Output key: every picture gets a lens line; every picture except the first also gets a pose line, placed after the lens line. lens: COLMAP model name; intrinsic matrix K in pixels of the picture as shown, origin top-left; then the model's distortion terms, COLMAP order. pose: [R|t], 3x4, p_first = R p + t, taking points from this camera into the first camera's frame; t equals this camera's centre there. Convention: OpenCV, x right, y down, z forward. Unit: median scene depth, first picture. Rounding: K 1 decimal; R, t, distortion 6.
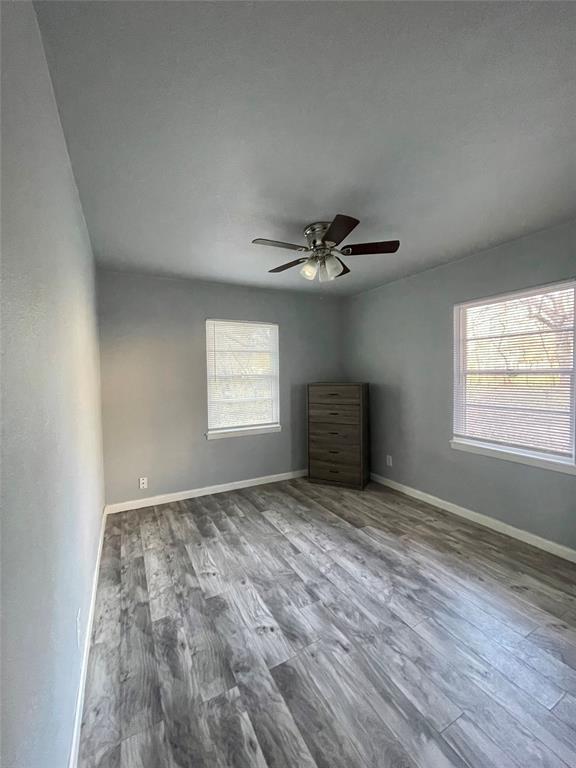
lens RADIAL K [[311.5, 0, 282.3], [0, 311.5, 388.0], [0, 0, 1]] dist [-0.014773, 0.000694]
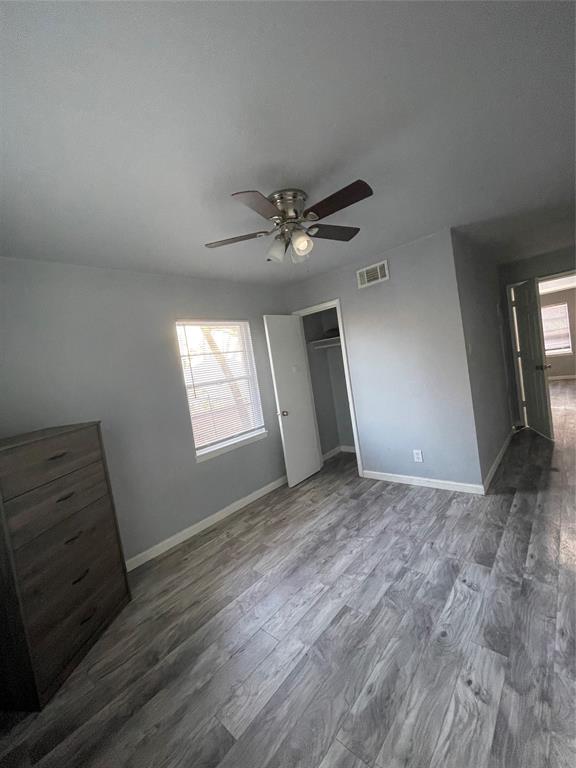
lens RADIAL K [[312.6, 0, 287.5], [0, 312.6, 383.0], [0, 0, 1]] dist [-0.002208, -0.002417]
pose [[-0.351834, 0.020174, 0.935845, -0.695689], [0.193634, 0.979712, 0.051678, -0.073609], [-0.915816, 0.199393, -0.348602, 1.464502]]
